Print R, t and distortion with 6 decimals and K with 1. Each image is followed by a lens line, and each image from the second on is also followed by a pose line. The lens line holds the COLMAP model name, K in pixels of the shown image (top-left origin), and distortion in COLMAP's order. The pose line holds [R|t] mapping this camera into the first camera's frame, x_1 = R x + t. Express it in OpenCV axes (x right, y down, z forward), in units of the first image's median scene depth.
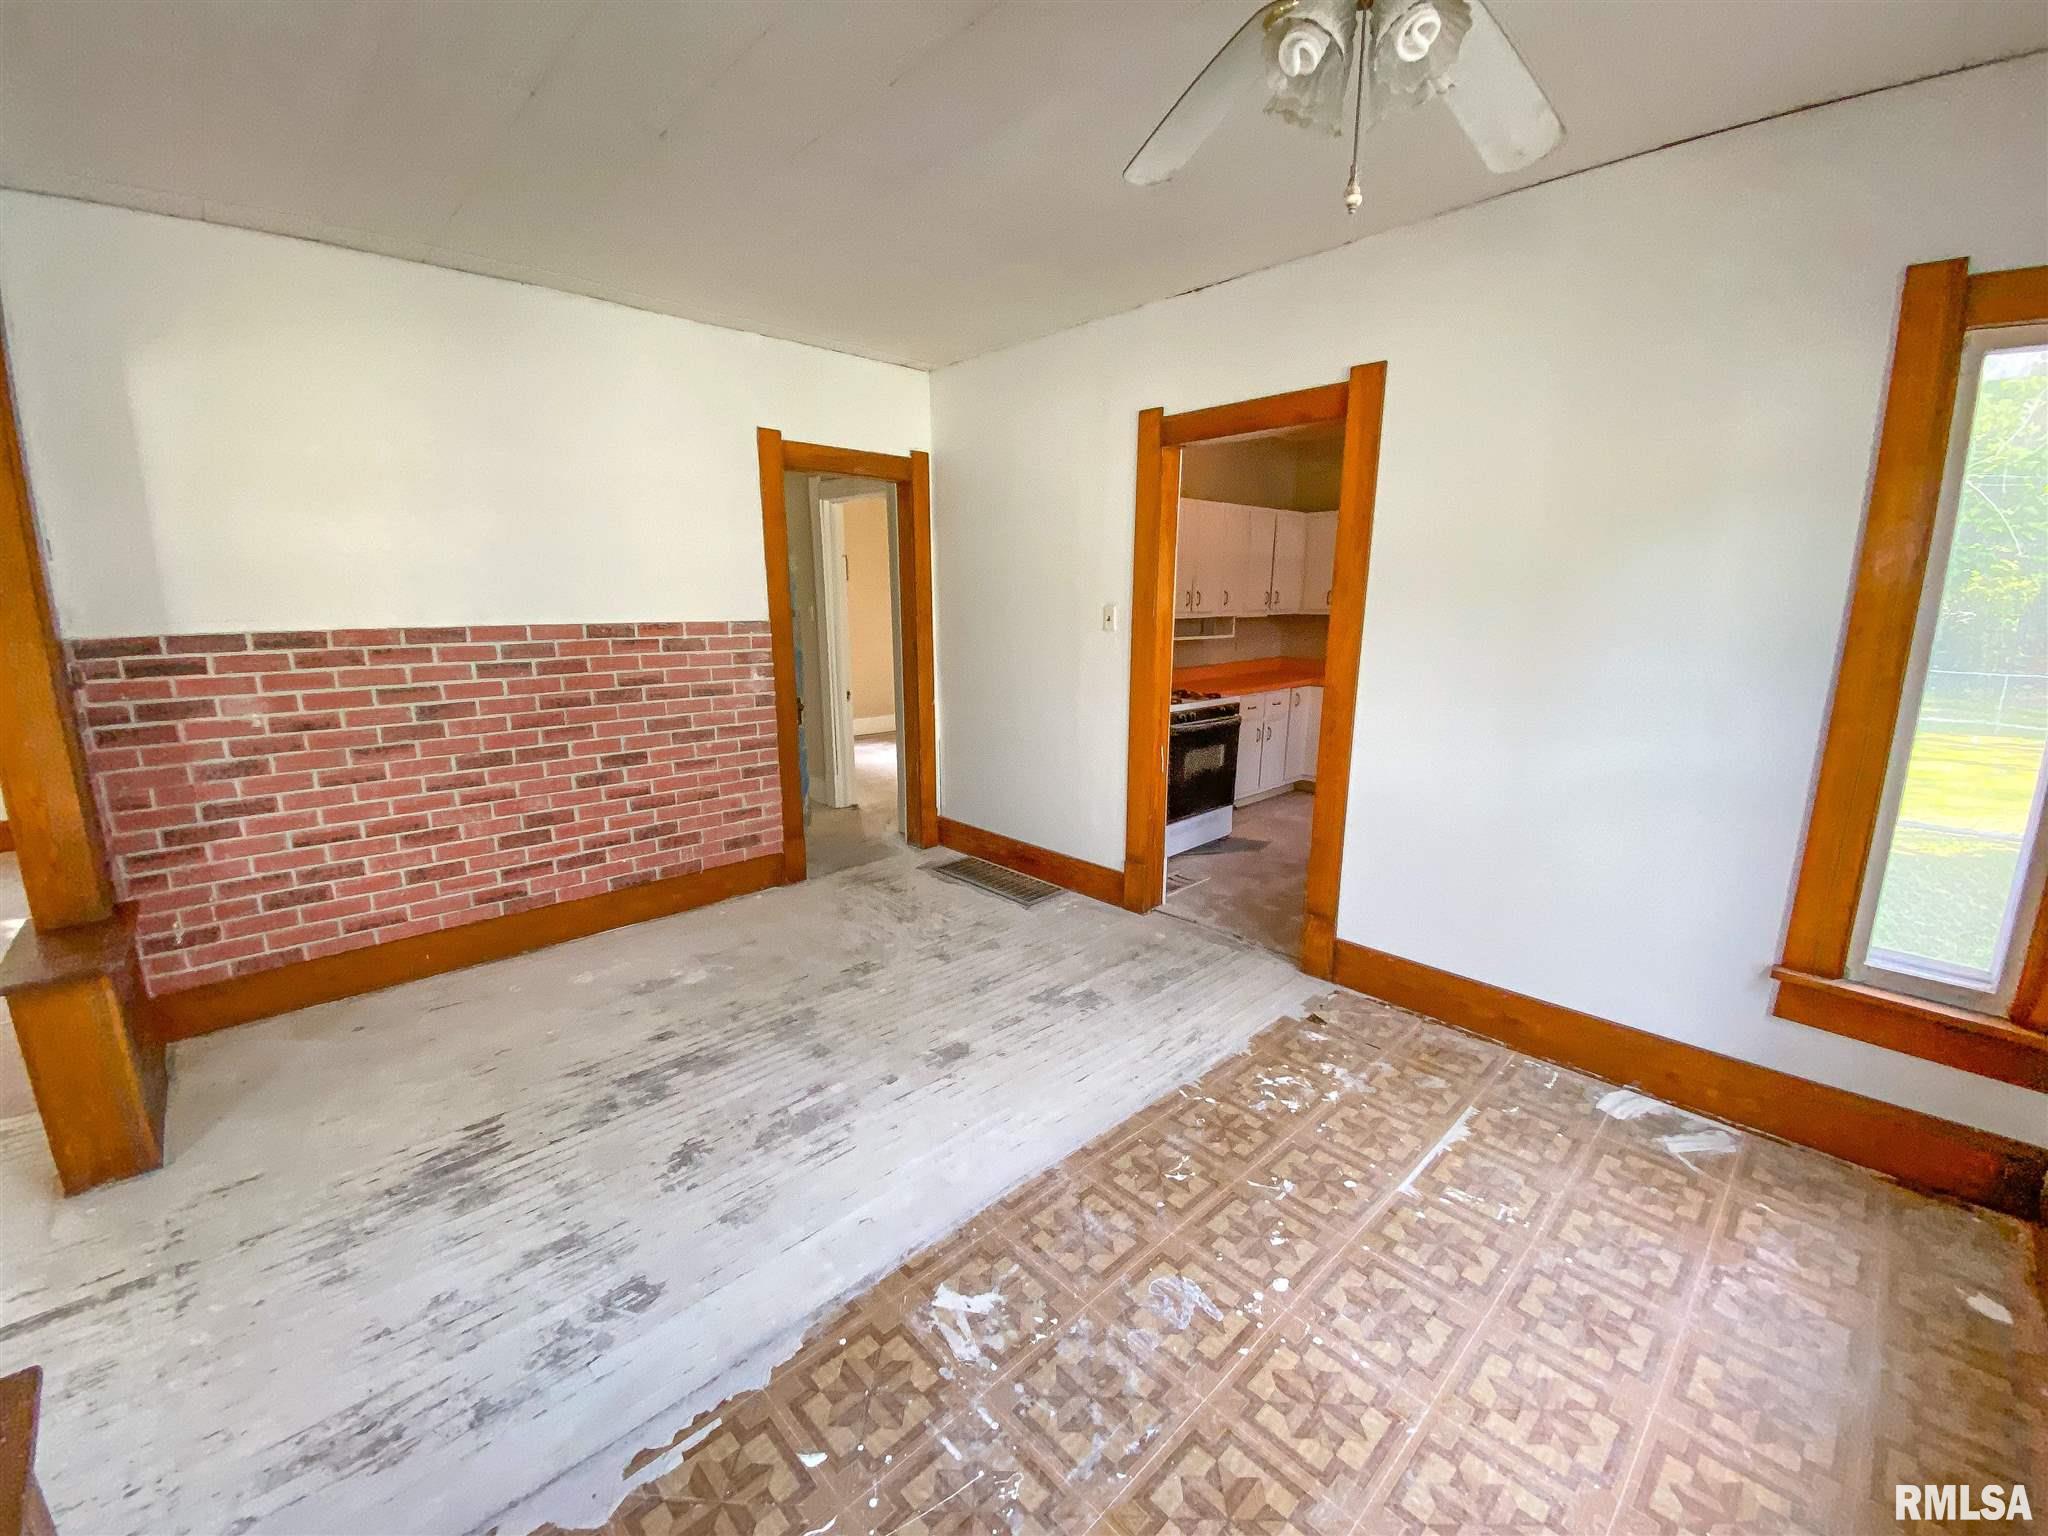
lens RADIAL K [[826.4, 0, 1023.8], [0, 826.4, 771.4], [0, 0, 1]] dist [0.031771, -0.027217]
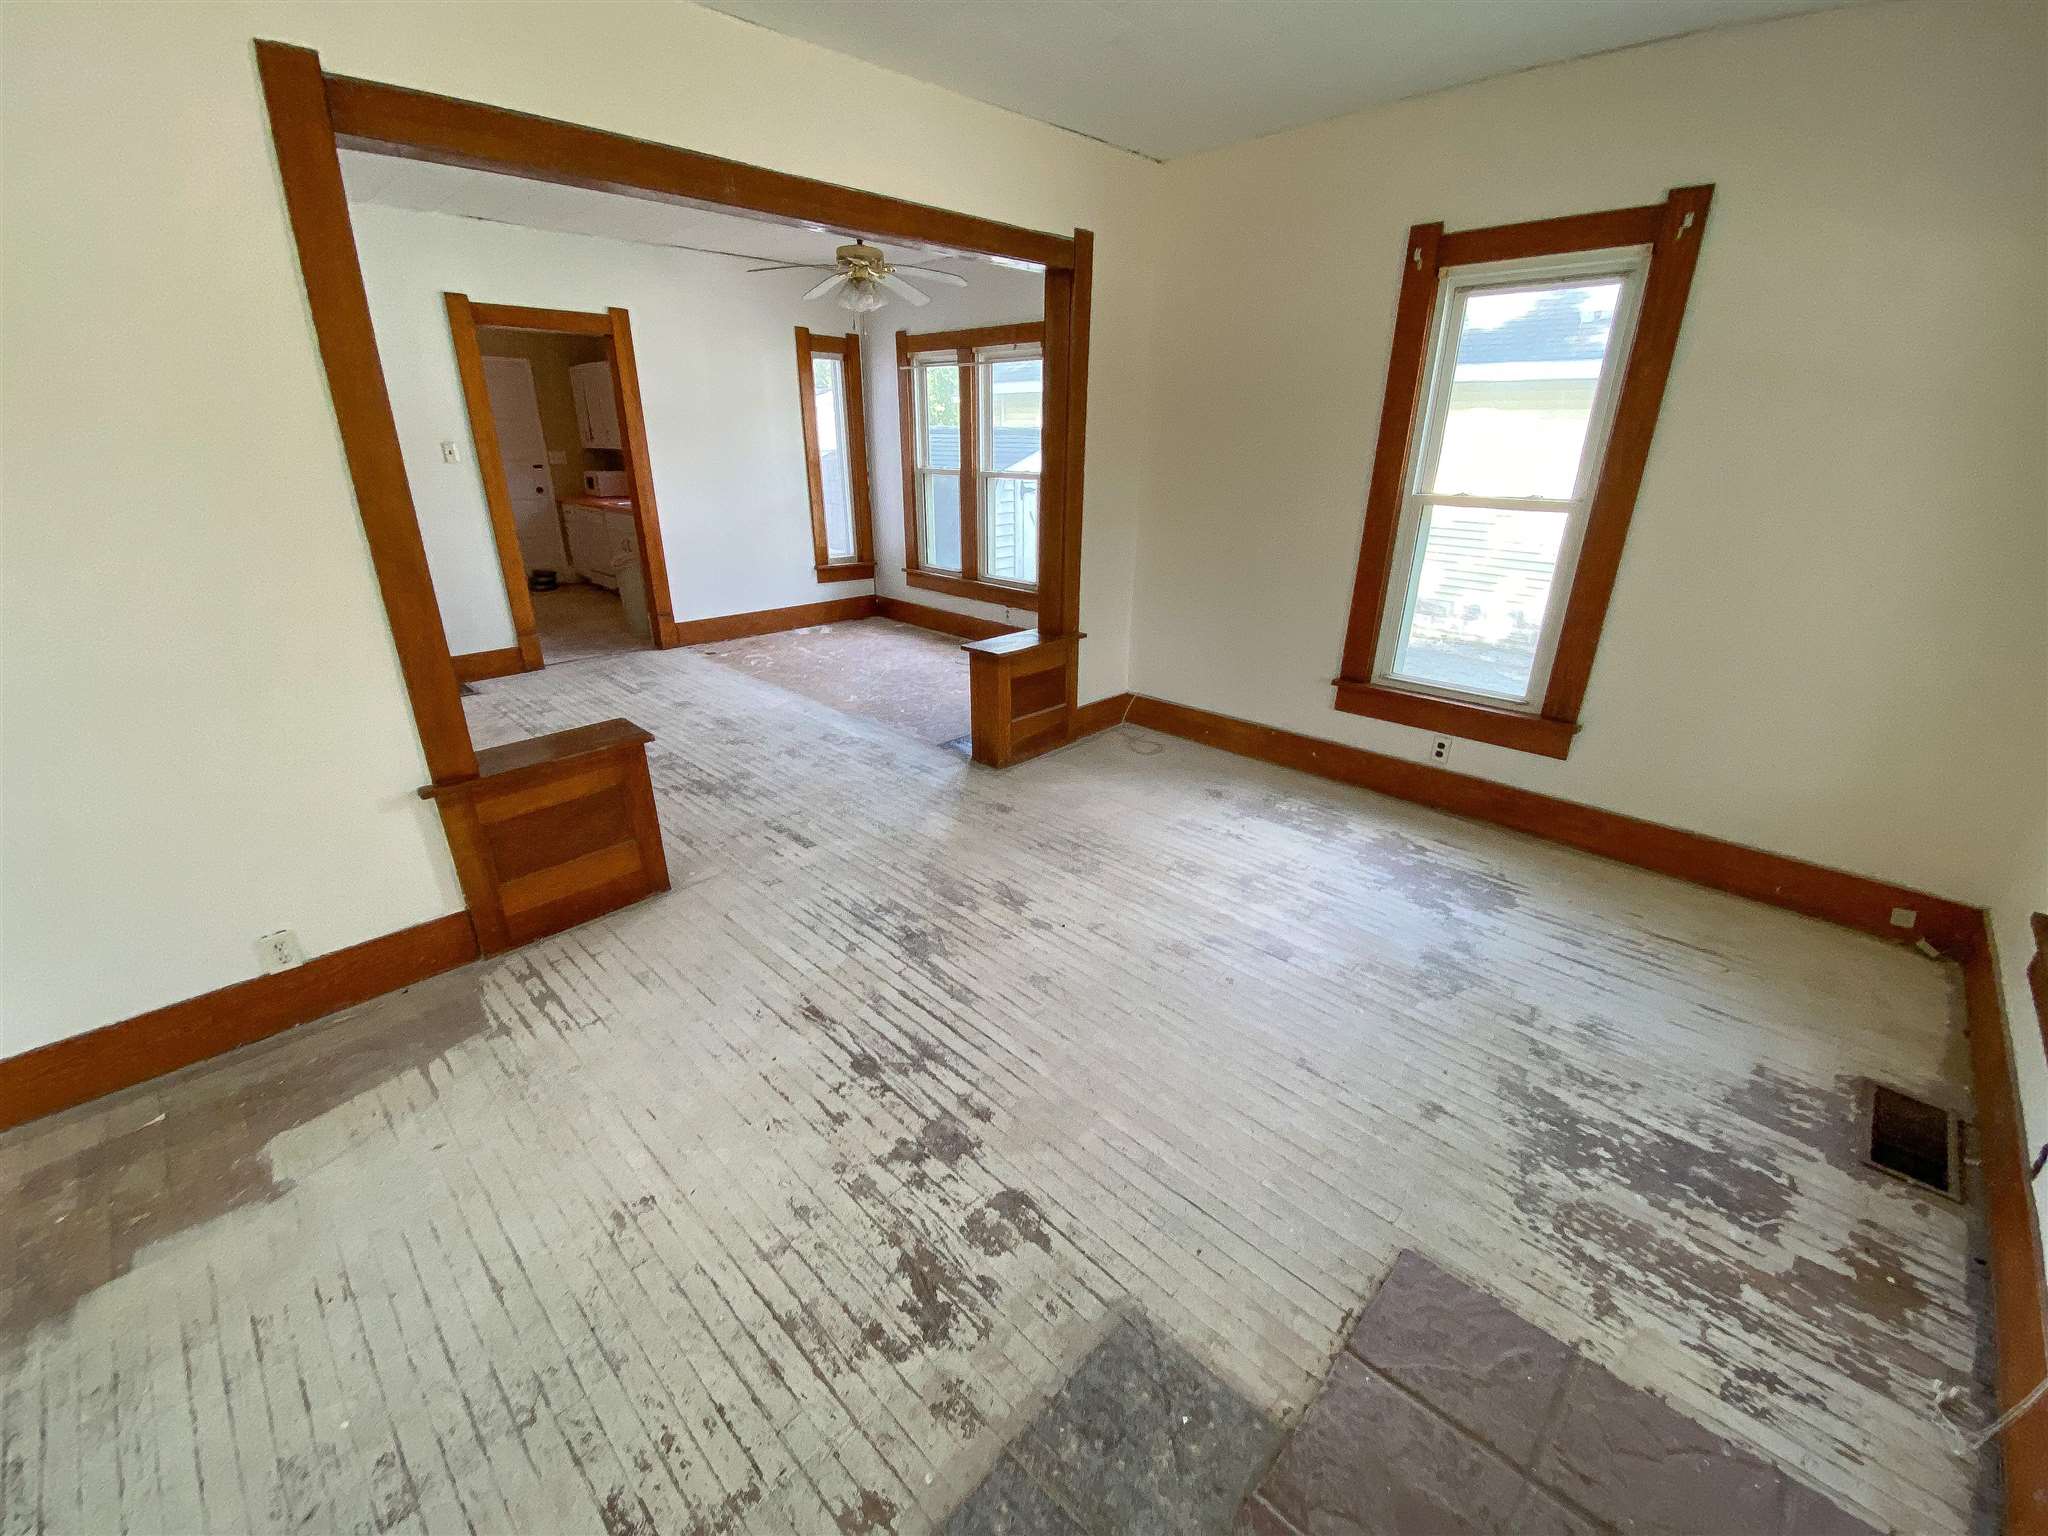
lens RADIAL K [[826.4, 0, 1023.8], [0, 826.4, 771.4], [0, 0, 1]] dist [0.031771, -0.027217]
pose [[-0.031859, -0.376078, 0.926040, -1.575397], [0.202699, 0.904826, 0.374436, -0.048192], [-0.978723, 0.199637, 0.047404, 0.184307]]
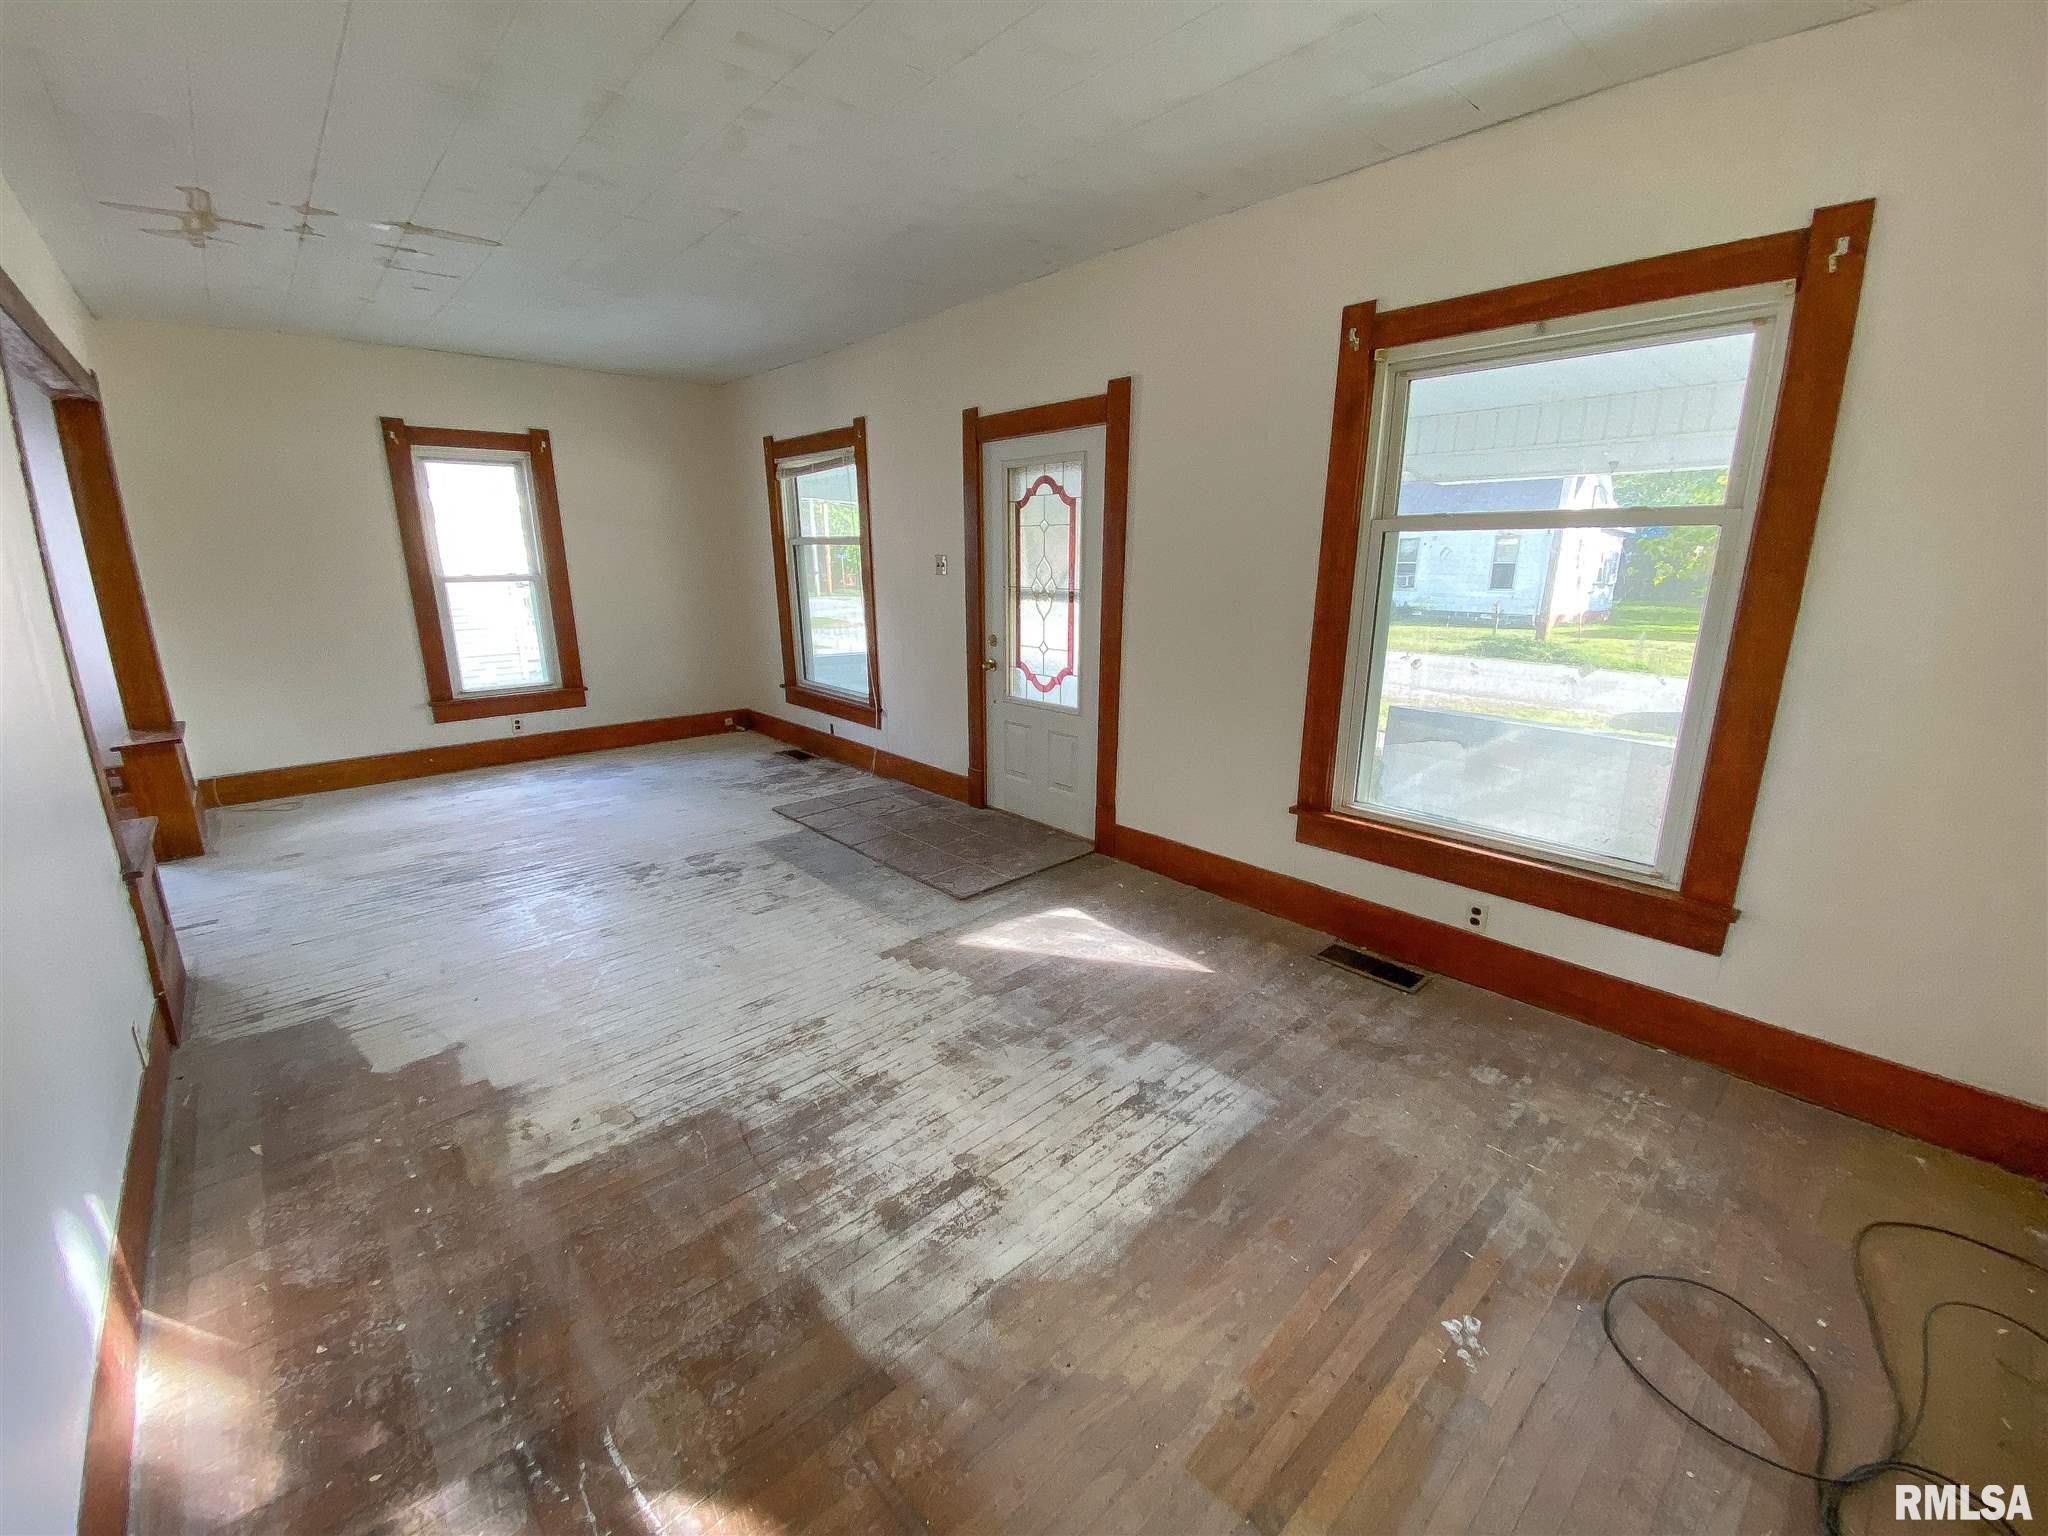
lens RADIAL K [[826.4, 0, 1023.8], [0, 826.4, 771.4], [0, 0, 1]] dist [0.031771, -0.027217]
pose [[-0.999668, -0.008907, 0.024158, -1.706216], [0.003030, 0.891055, 0.453885, -0.279748], [-0.025569, 0.453808, -0.890733, 1.330219]]
